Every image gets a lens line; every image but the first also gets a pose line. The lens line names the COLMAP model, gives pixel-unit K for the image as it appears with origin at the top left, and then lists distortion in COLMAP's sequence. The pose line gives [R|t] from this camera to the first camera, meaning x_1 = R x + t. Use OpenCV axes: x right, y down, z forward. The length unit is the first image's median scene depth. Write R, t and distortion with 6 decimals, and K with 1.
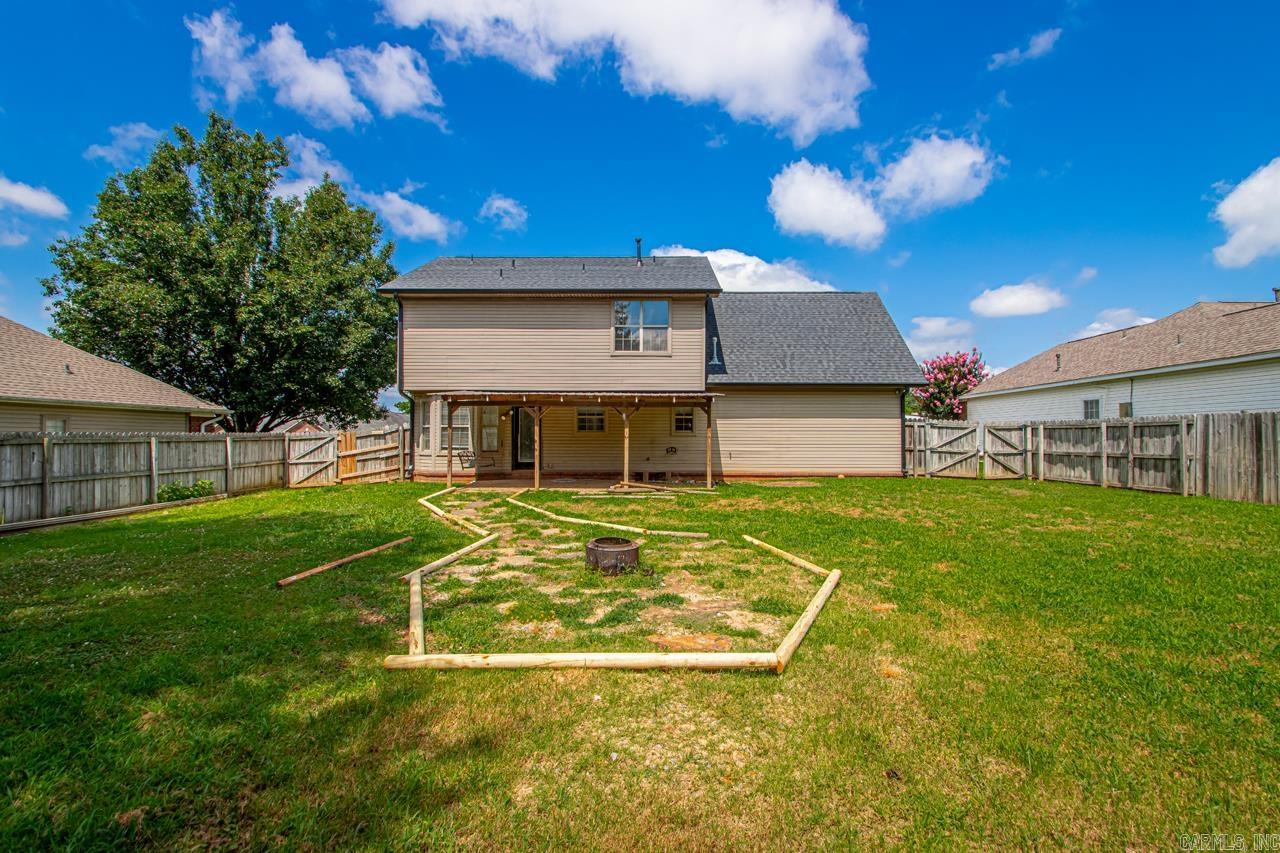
lens RADIAL K [[591.8, 0, 640.0], [0, 591.8, 426.5], [0, 0, 1]] dist [0.001489, 0.000031]
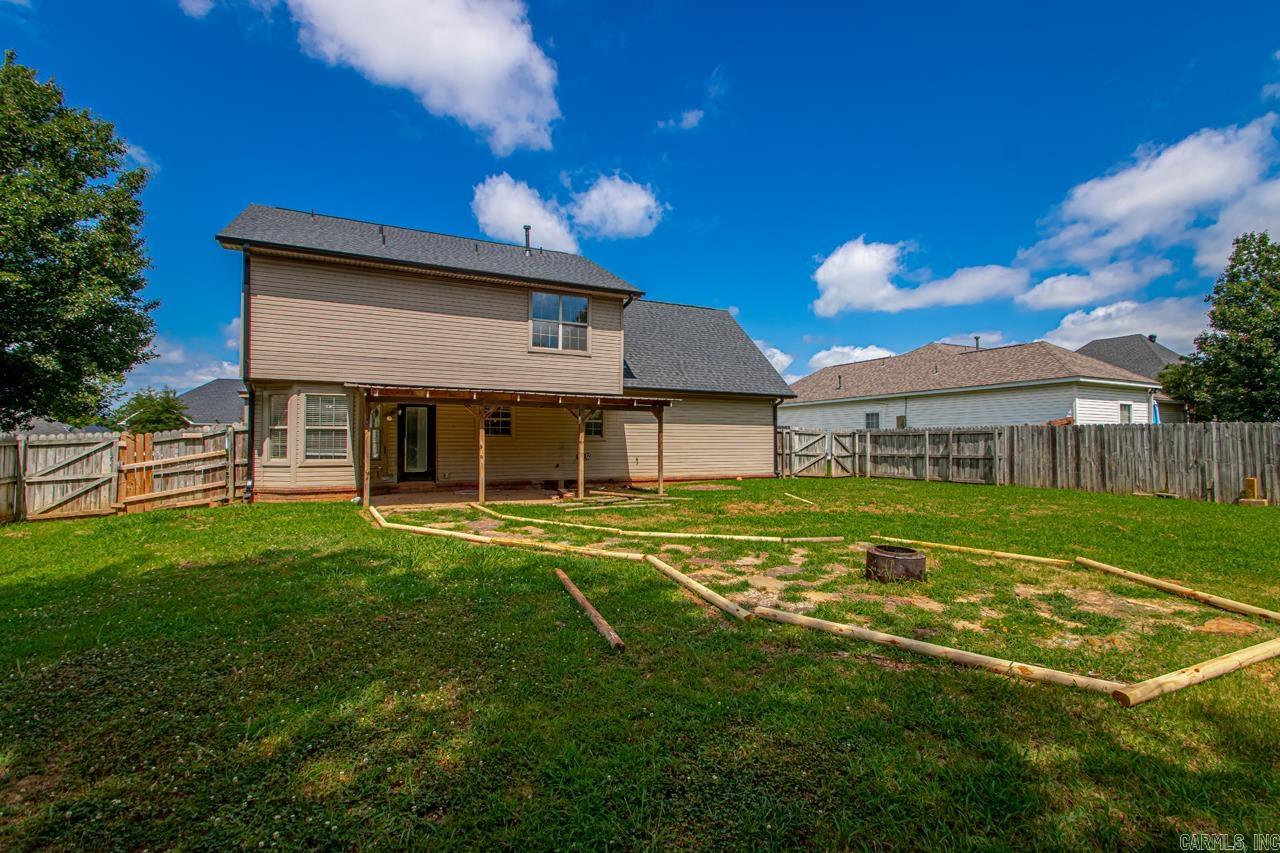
lens RADIAL K [[589.7, 0, 635.6], [0, 589.7, 429.3], [0, 0, 1]] dist [0.002492, -0.000100]
pose [[0.887015, 0.010633, 0.461618, -0.312430], [-0.008852, 0.999943, -0.006022, 0.002297], [-0.461656, 0.001255, 0.887058, 0.127171]]
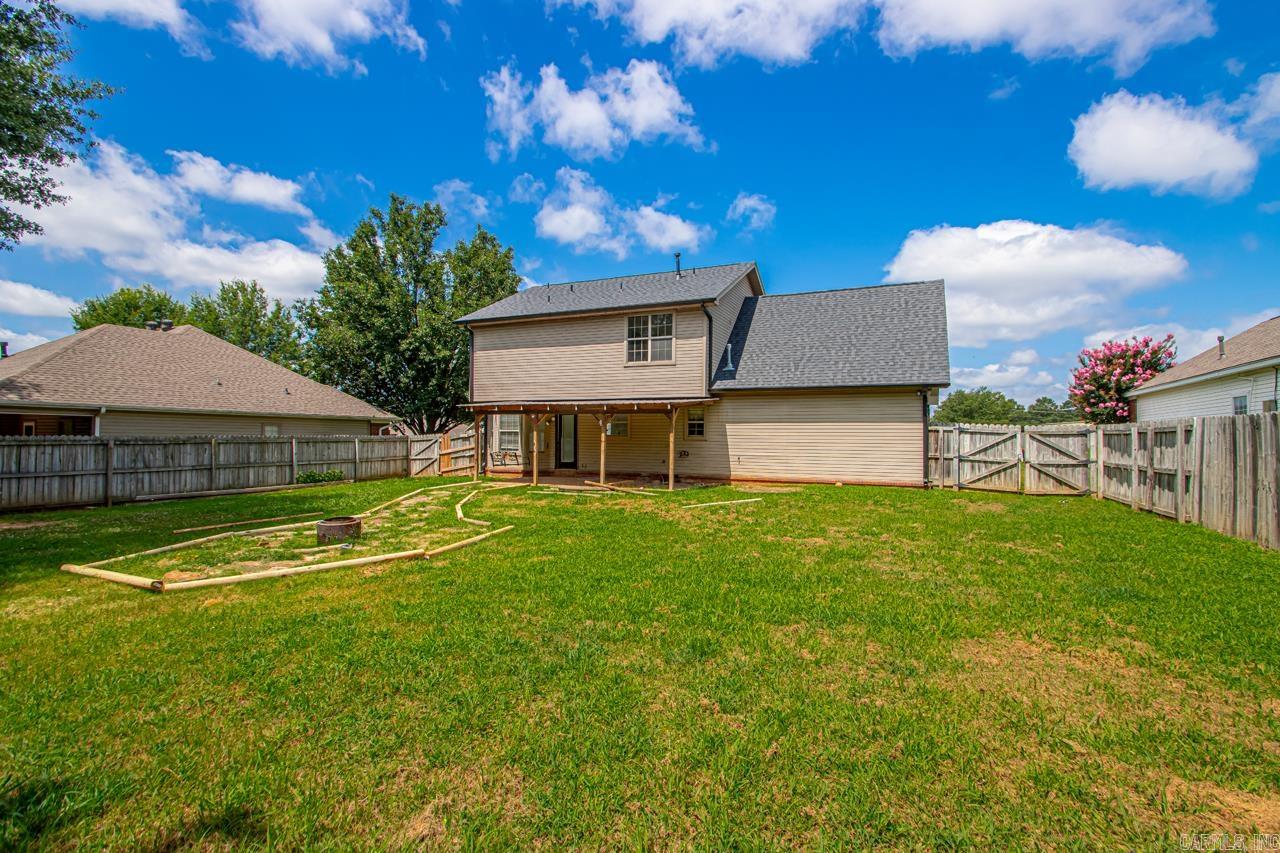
lens RADIAL K [[589.7, 0, 635.6], [0, 589.7, 429.3], [0, 0, 1]] dist [0.002492, -0.000100]
pose [[0.918237, -0.000045, -0.396031, 0.397452], [0.000932, 0.999997, 0.002048, -0.005599], [0.396030, -0.002250, 0.918235, 0.003323]]
